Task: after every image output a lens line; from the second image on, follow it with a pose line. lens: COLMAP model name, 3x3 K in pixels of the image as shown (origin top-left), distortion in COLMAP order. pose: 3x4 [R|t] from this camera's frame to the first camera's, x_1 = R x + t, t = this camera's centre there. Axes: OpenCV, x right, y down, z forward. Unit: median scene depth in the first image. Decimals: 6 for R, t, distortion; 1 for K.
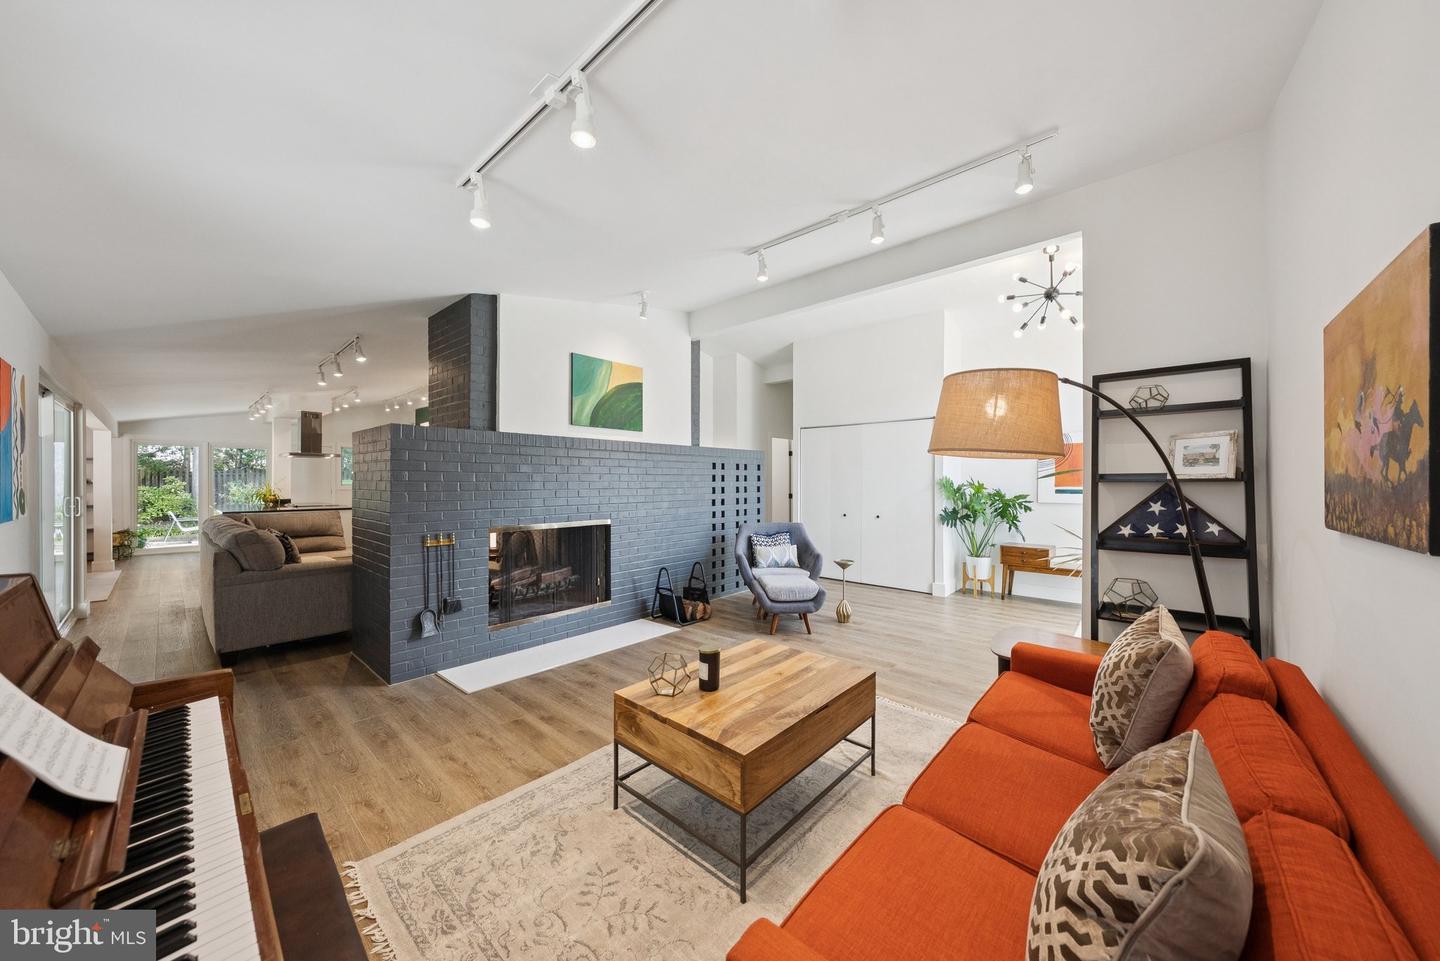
lens RADIAL K [[498.0, 0, 713.9], [0, 498.0, 481.0], [0, 0, 1]] dist [-0.001259, -0.000138]
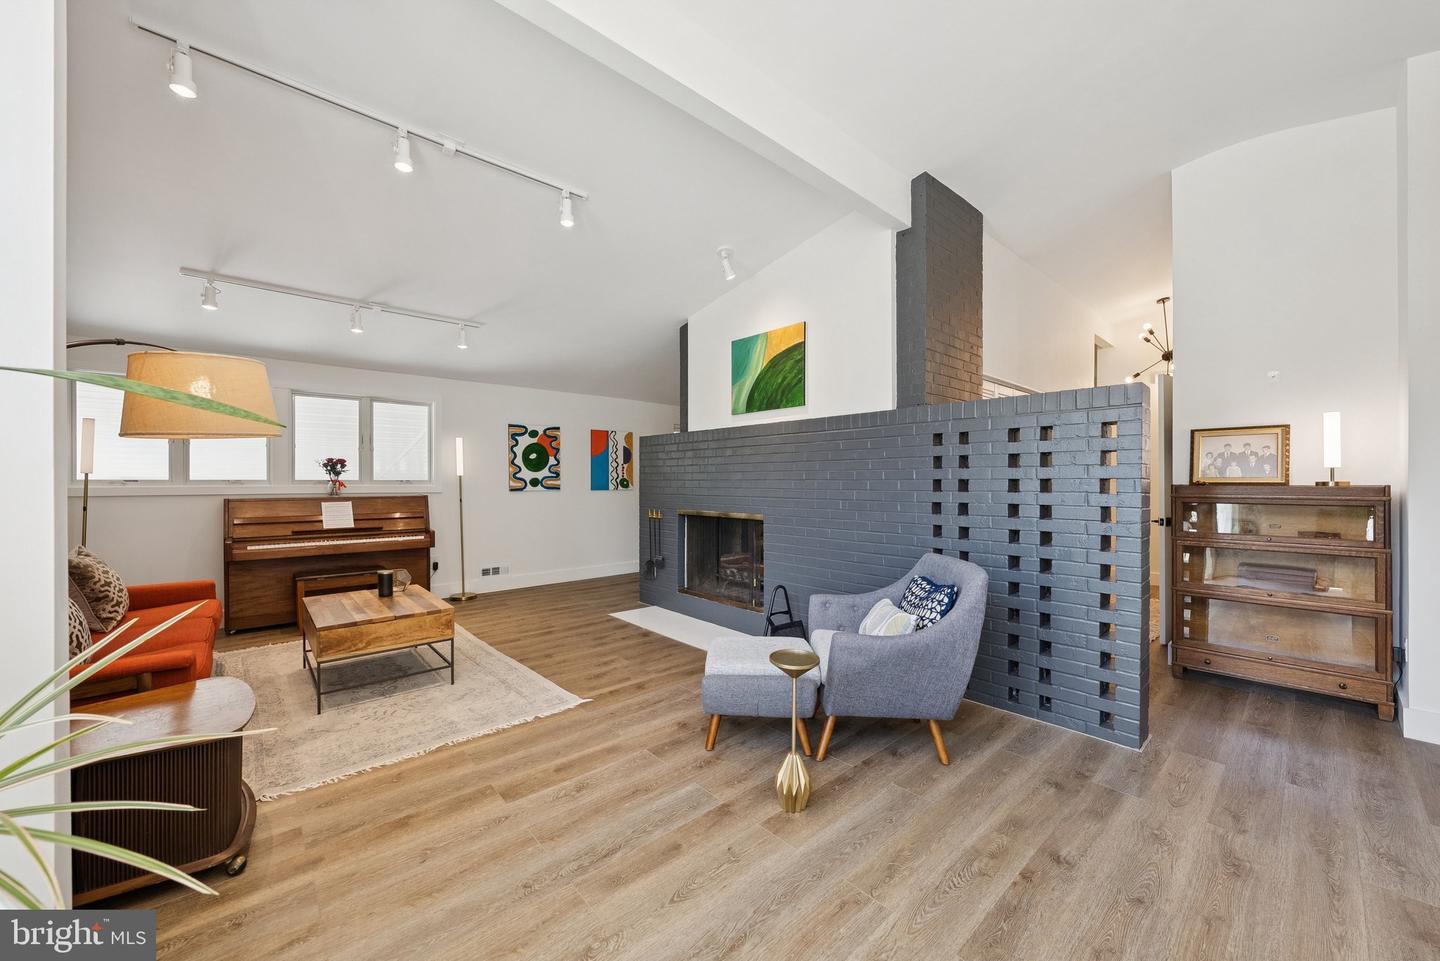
lens RADIAL K [[530.1, 0, 717.4], [0, 530.1, 482.4], [0, 0, 1]] dist [-0.000733, 0.000037]
pose [[-0.101279, -0.000770, -0.994858, 0.920990], [-0.004505, 0.999990, -0.000315, 0.027409], [0.994848, 0.004450, -0.101282, 1.299907]]
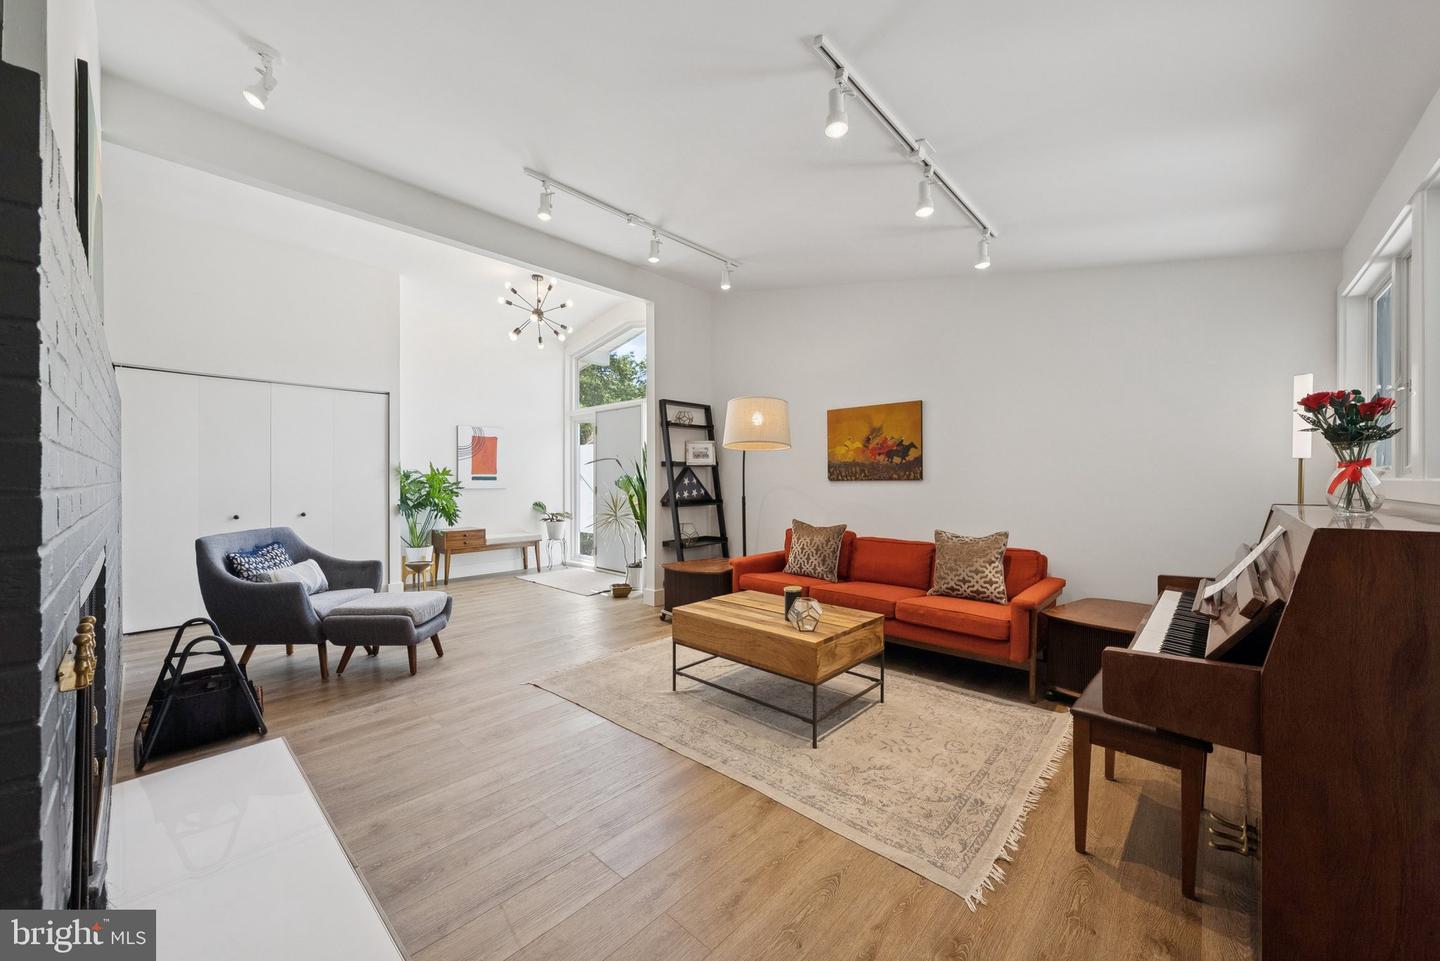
lens RADIAL K [[530.1, 0, 717.4], [0, 530.1, 482.4], [0, 0, 1]] dist [-0.000733, 0.000037]
pose [[0.013615, -0.006513, 0.999886, -0.772983], [0.000975, 0.999978, 0.006500, 0.035714], [-0.999907, 0.000886, 0.013621, 0.676814]]
